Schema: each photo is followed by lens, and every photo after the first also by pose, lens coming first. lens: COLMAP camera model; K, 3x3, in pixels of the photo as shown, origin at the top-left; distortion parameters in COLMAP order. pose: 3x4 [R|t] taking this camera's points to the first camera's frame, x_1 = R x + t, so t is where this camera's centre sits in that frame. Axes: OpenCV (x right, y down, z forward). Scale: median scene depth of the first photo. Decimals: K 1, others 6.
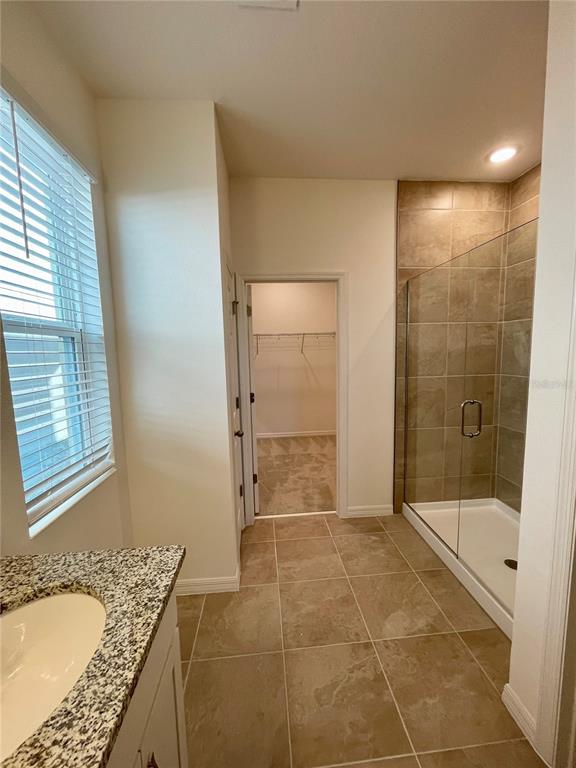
lens RADIAL K [[311.5, 0, 287.9], [0, 311.5, 383.5], [0, 0, 1]] dist [-0.001784, -0.000122]
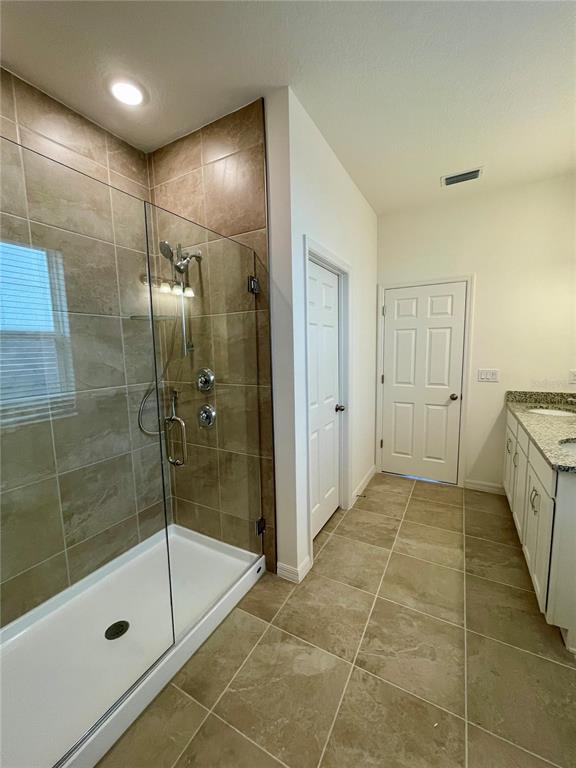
lens RADIAL K [[311.5, 0, 290.7], [0, 311.5, 382.3], [0, 0, 1]] dist [-0.001784, -0.000122]
pose [[-0.831610, -0.020345, 0.554987, -0.037075], [0.100150, 0.977452, 0.185899, -0.093947], [-0.546255, 0.210177, -0.810821, 0.983058]]
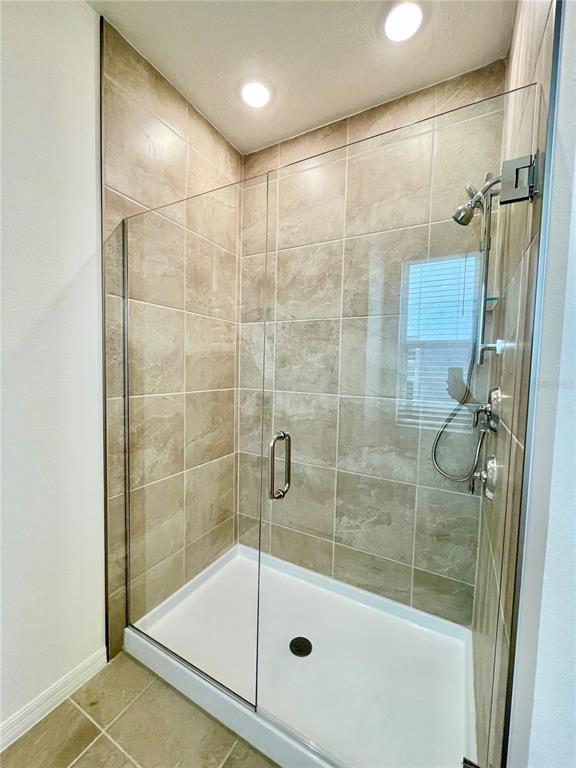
lens RADIAL K [[311.5, 0, 288.0], [0, 311.5, 384.5], [0, 0, 1]] dist [-0.001784, -0.000122]
pose [[0.550562, -0.010857, 0.834724, 0.083193], [0.052626, 0.998378, -0.021725, -0.015162], [-0.833134, 0.055889, 0.550241, 0.460780]]
